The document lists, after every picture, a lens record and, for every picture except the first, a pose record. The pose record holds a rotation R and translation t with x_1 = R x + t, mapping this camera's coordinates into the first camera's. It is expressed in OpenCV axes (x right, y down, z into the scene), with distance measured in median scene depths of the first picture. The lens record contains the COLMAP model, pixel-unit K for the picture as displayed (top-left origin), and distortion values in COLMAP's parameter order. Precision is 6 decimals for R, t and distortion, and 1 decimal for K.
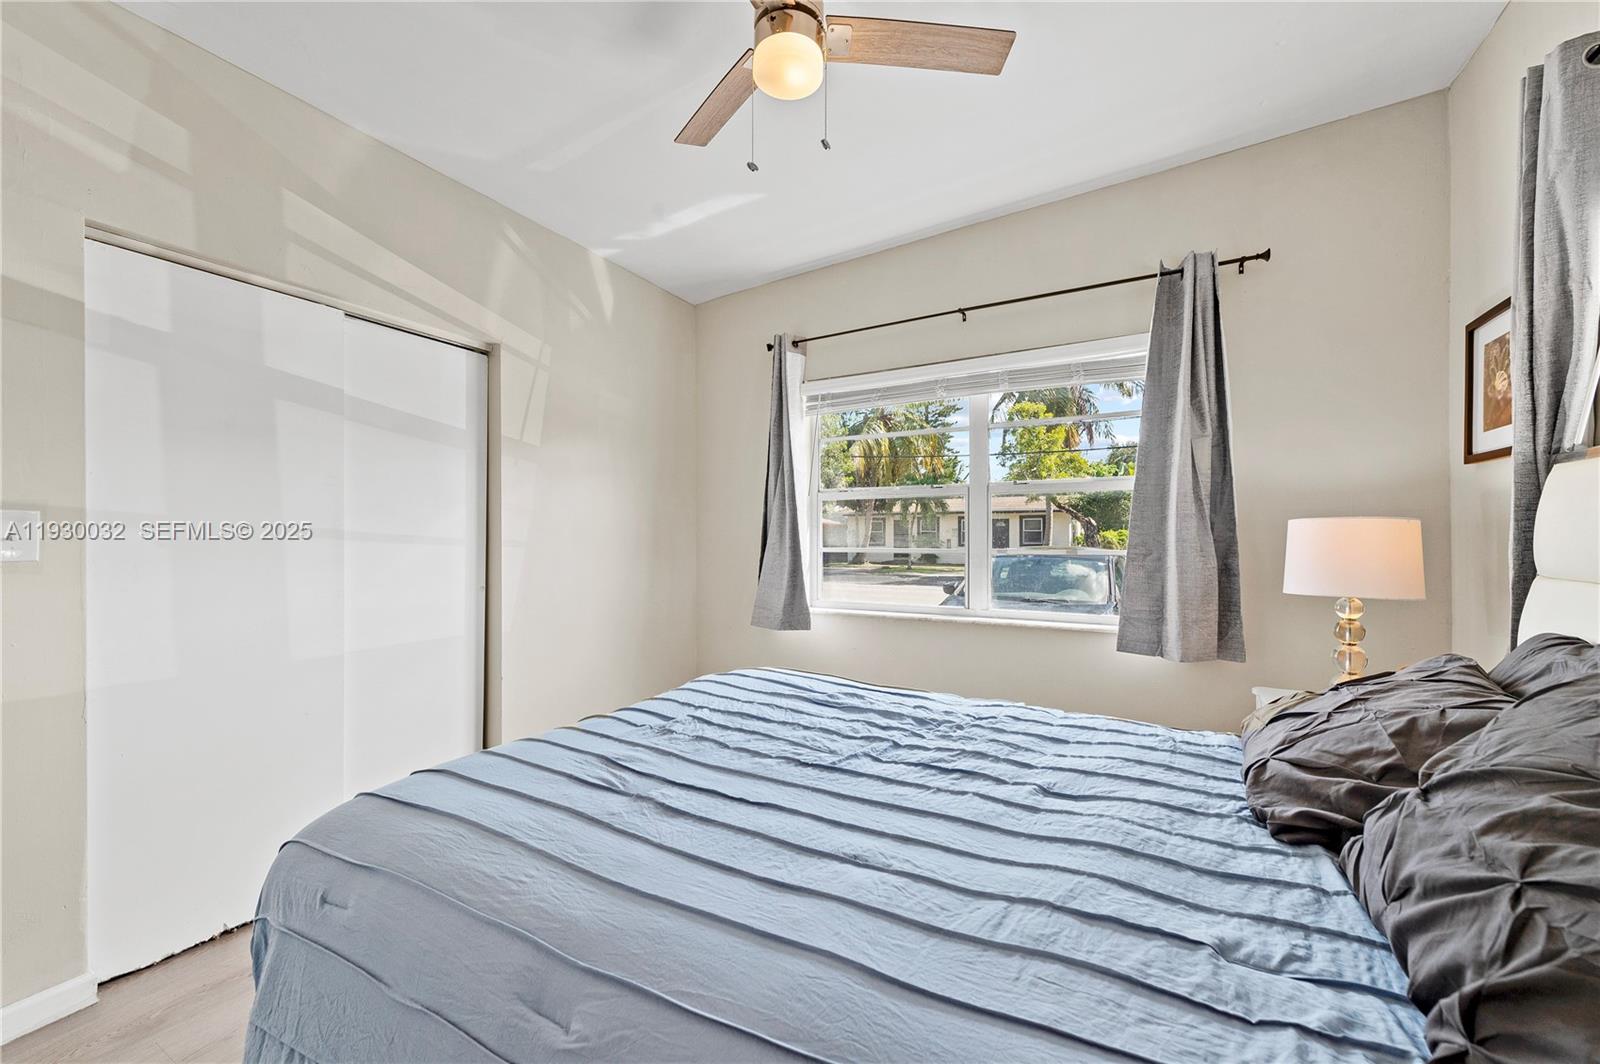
lens RADIAL K [[628.0, 0, 807.3], [0, 628.0, 532.6], [0, 0, 1]] dist [0.001360, -0.000206]
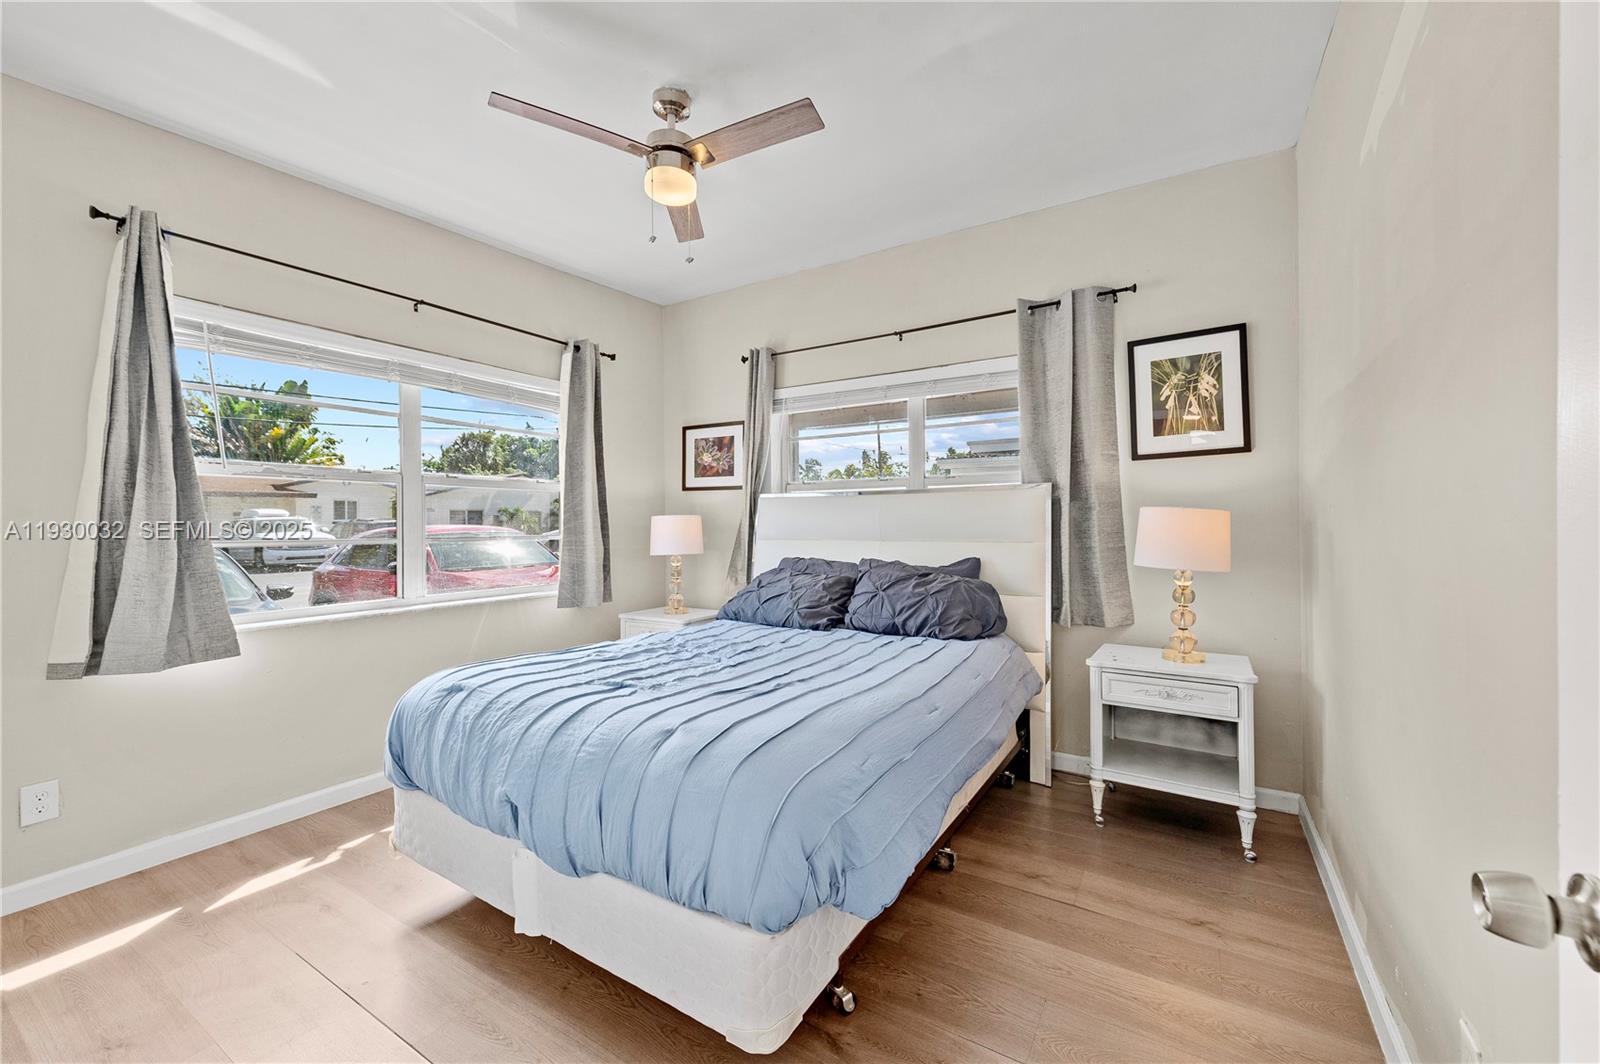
lens RADIAL K [[628.0, 0, 807.3], [0, 628.0, 532.6], [0, 0, 1]] dist [0.001360, -0.000206]
pose [[0.033851, -0.017521, 0.999273, -0.873135], [-0.005643, 0.999827, 0.017722, -0.005873], [-0.999411, -0.006239, 0.033746, 0.401069]]
